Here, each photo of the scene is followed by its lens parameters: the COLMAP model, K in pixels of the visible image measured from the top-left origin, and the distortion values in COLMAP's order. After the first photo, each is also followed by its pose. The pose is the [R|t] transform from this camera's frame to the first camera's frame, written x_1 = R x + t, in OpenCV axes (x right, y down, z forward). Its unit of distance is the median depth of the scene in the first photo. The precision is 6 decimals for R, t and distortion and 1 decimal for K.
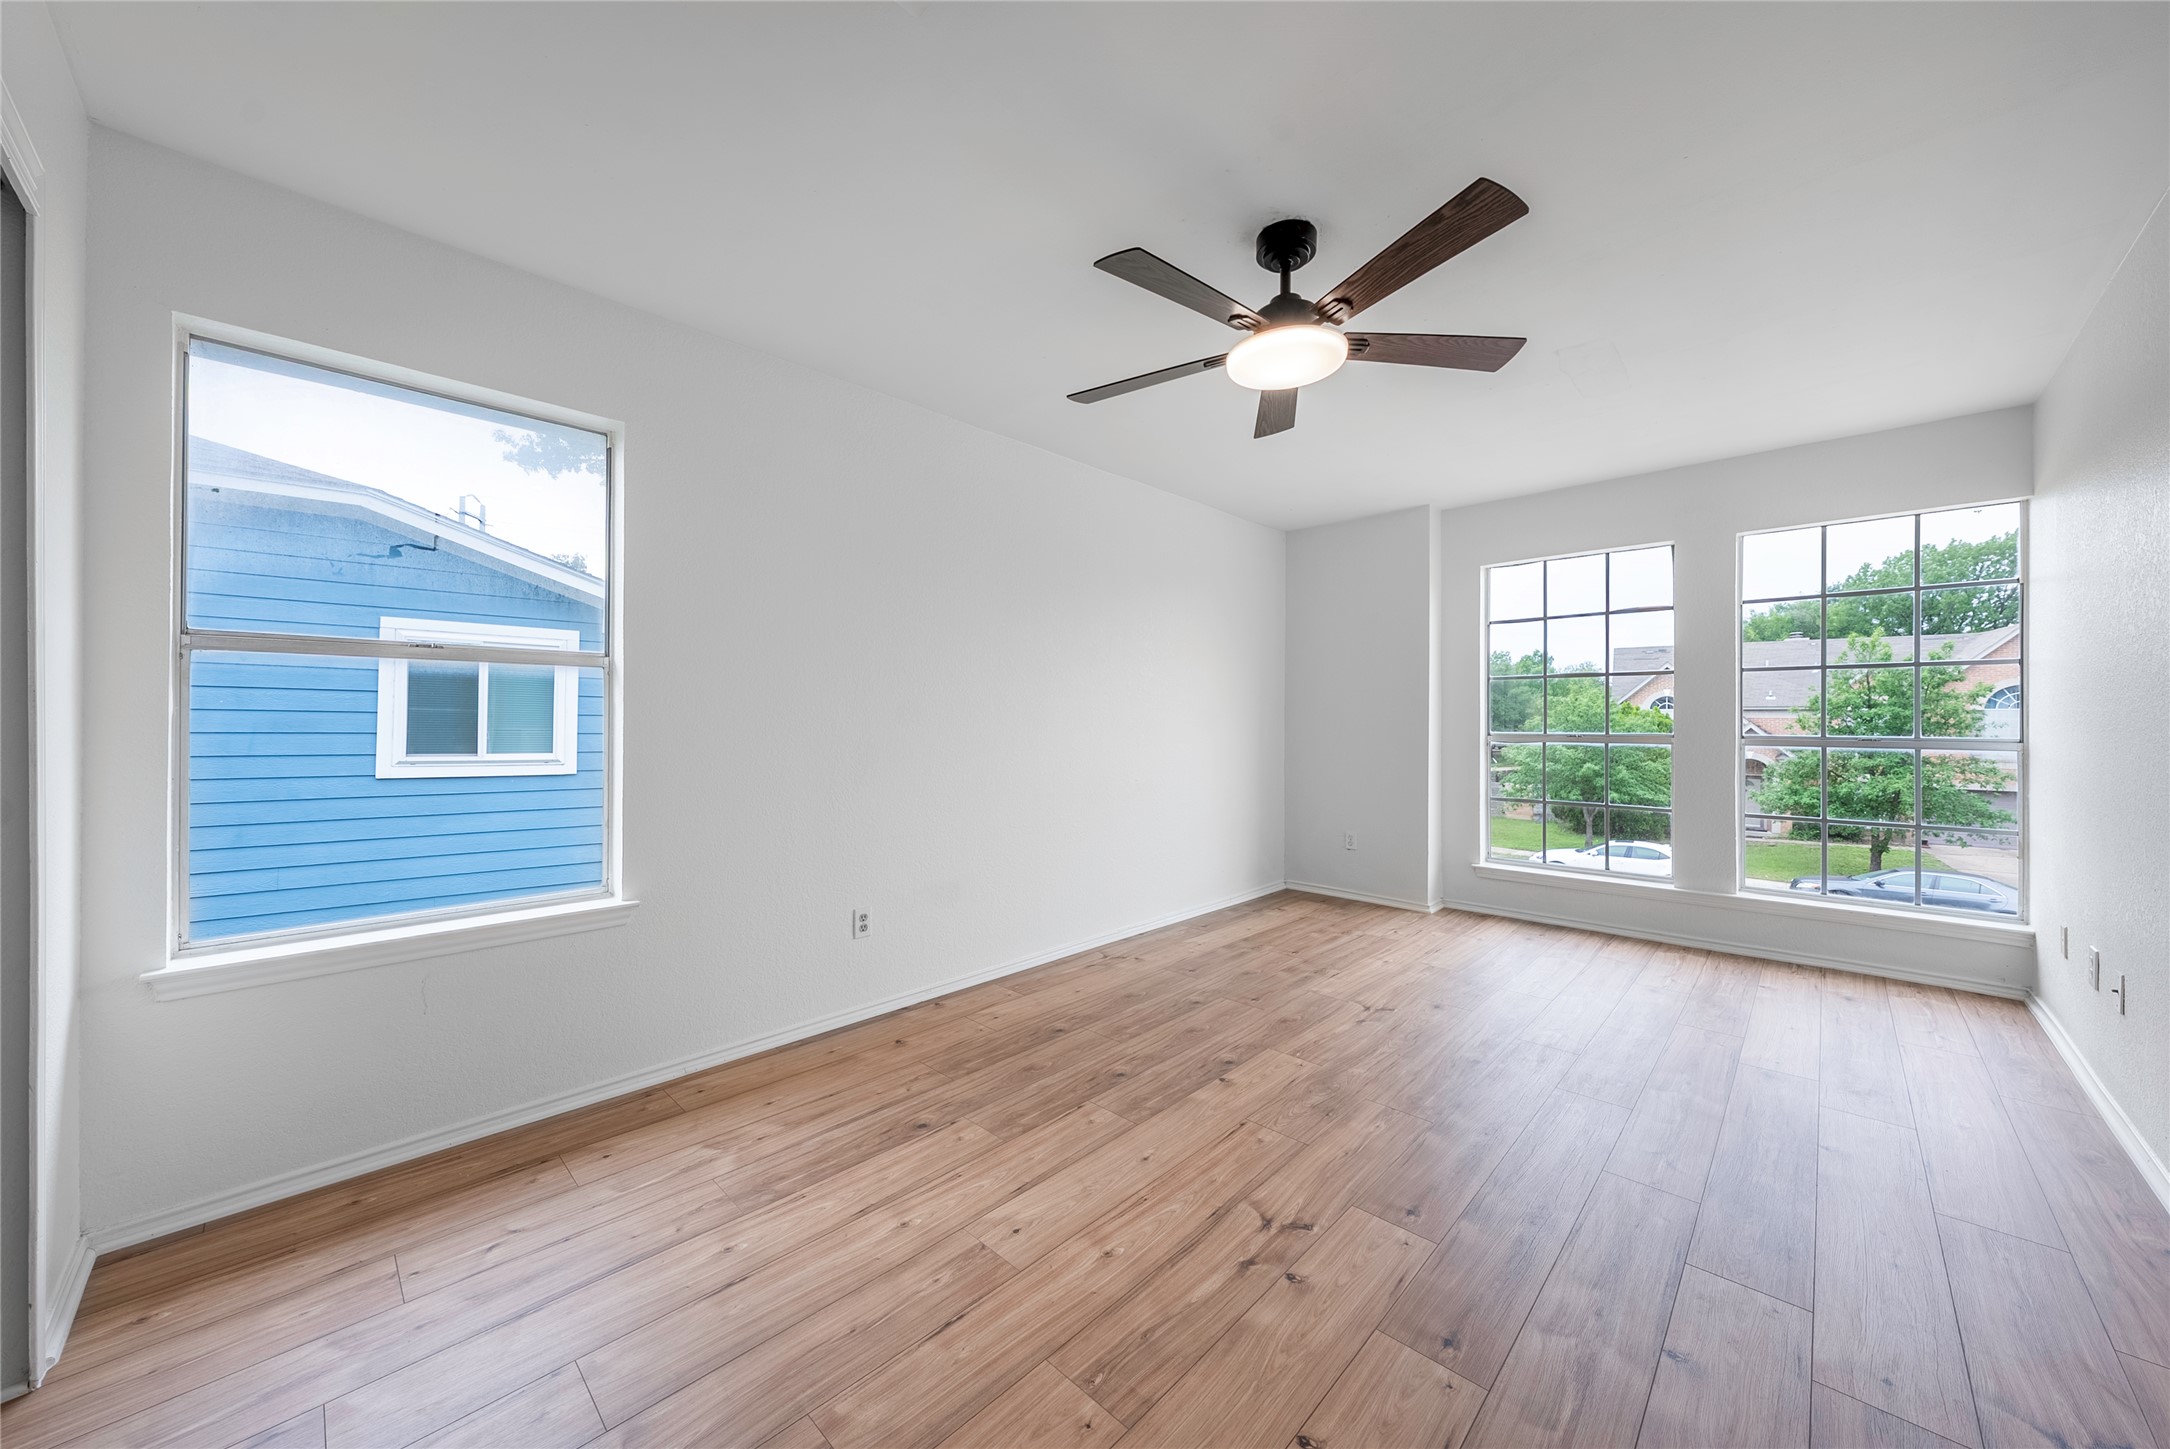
lens RADIAL K [[753.5, 0, 1090.0], [0, 753.5, 733.0], [0, 0, 1]] dist [0.001152, 0.000113]
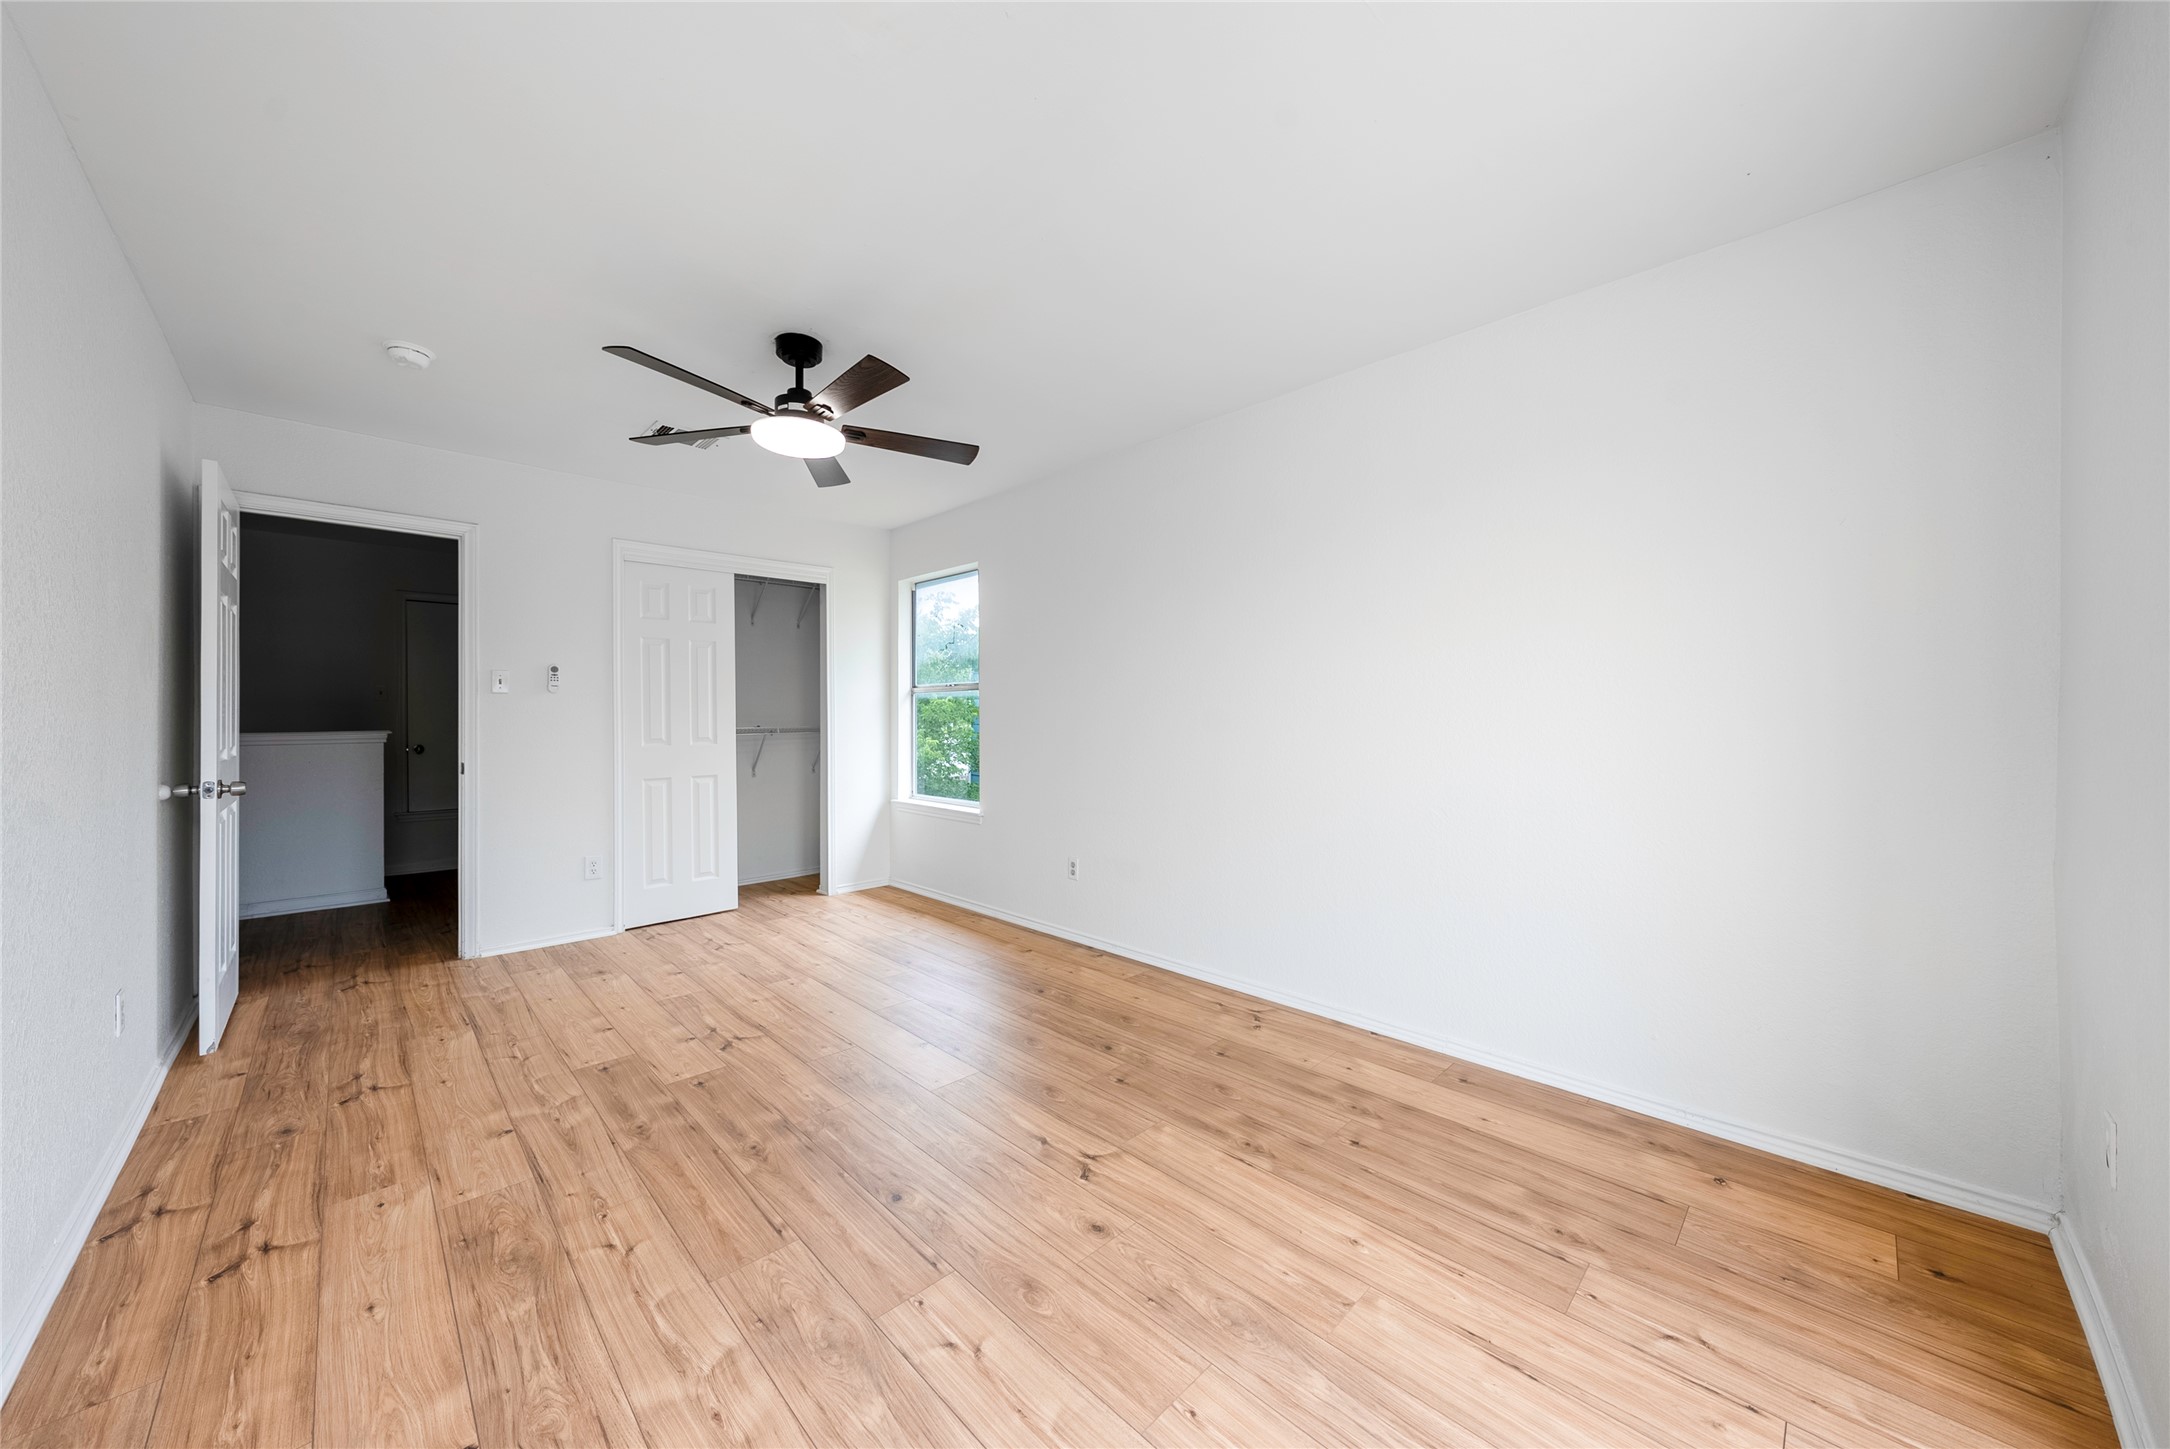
lens RADIAL K [[753.5, 0, 1084.2], [0, 753.5, 733.0], [0, 0, 1]] dist [0.001152, 0.000113]
pose [[-0.016868, 0.022821, -0.999597, 0.946919], [-0.012757, 0.999653, 0.023038, -0.031865], [0.999776, 0.013140, -0.016571, 0.908001]]
